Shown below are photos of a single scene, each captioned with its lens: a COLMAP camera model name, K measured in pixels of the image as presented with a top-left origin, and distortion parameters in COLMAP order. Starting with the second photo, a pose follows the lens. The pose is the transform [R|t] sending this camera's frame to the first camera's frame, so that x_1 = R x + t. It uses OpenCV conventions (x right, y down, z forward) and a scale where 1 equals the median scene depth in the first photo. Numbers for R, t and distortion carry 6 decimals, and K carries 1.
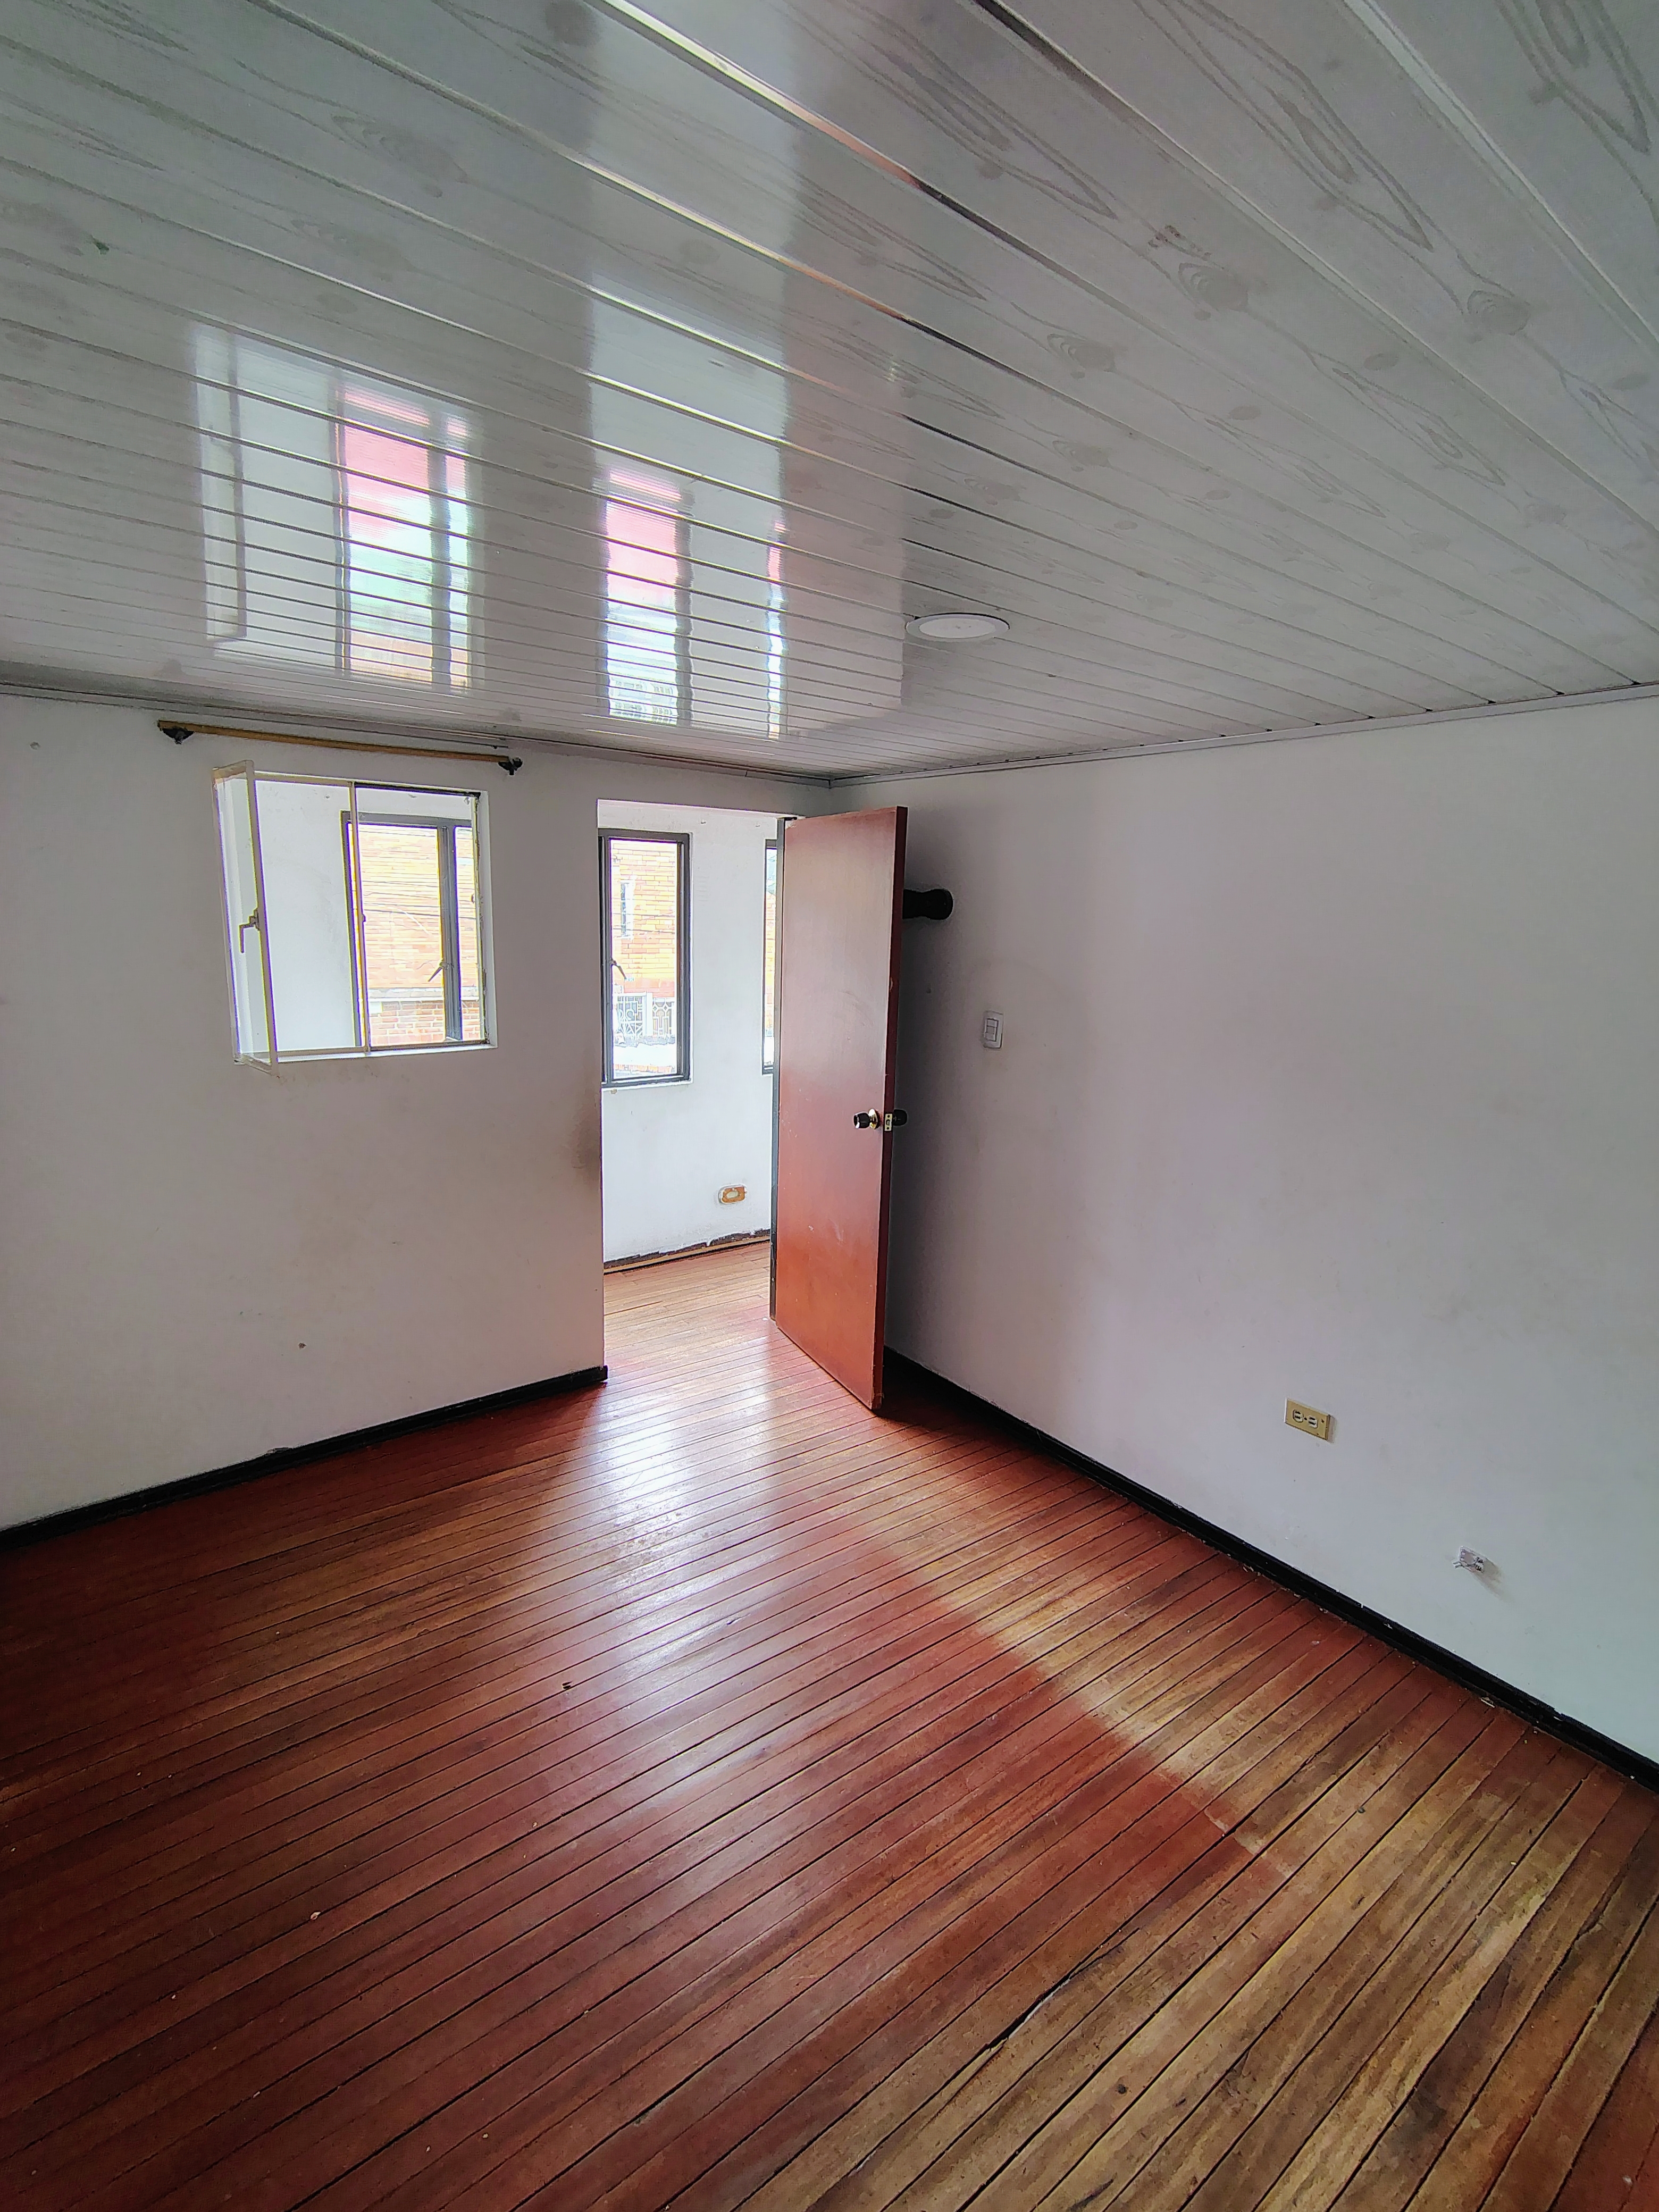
lens RADIAL K [[1029.7, 0, 827.7], [0, 1029.7, 1094.2], [0, 0, 1]] dist [-0.003819, 0.001464]
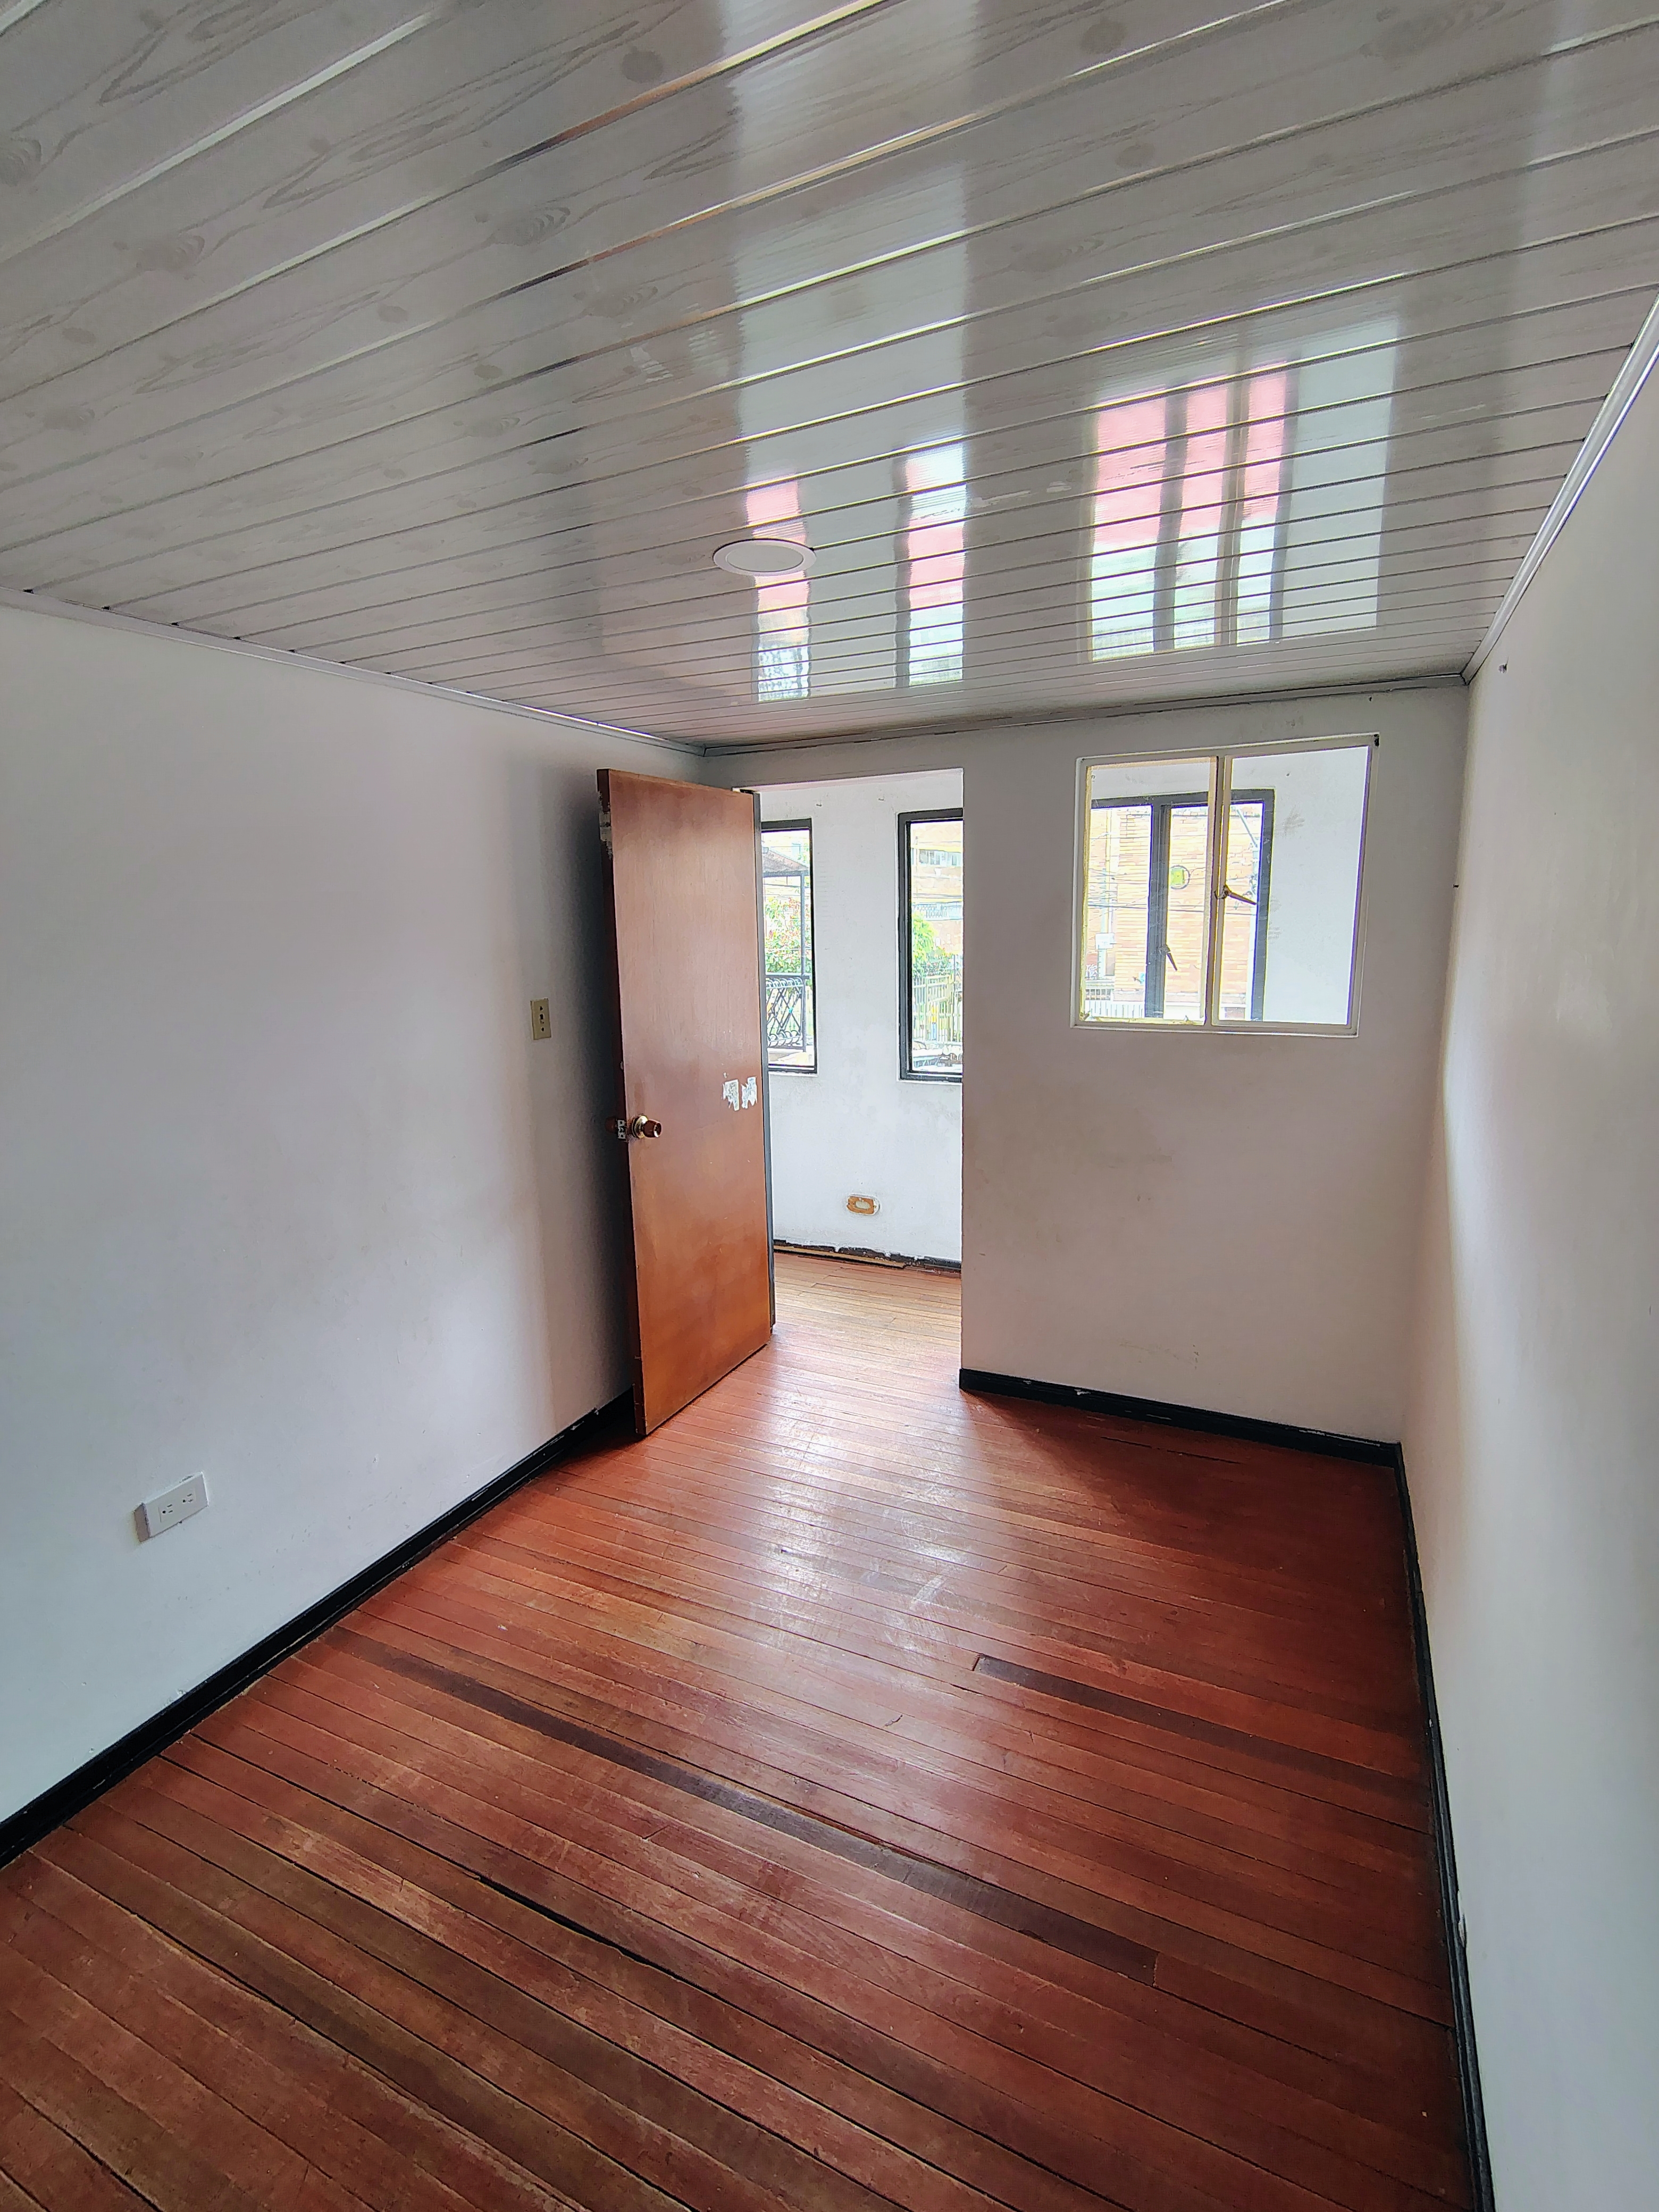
lens RADIAL K [[1029.7, 0, 827.3], [0, 1029.7, 1121.6], [0, 0, 1]] dist [-0.003819, 0.001464]
pose [[0.437819, 0.148616, -0.886695, 0.670903], [-0.116883, 0.987282, 0.107762, -0.066696], [0.891433, 0.056459, 0.449621, 0.553194]]
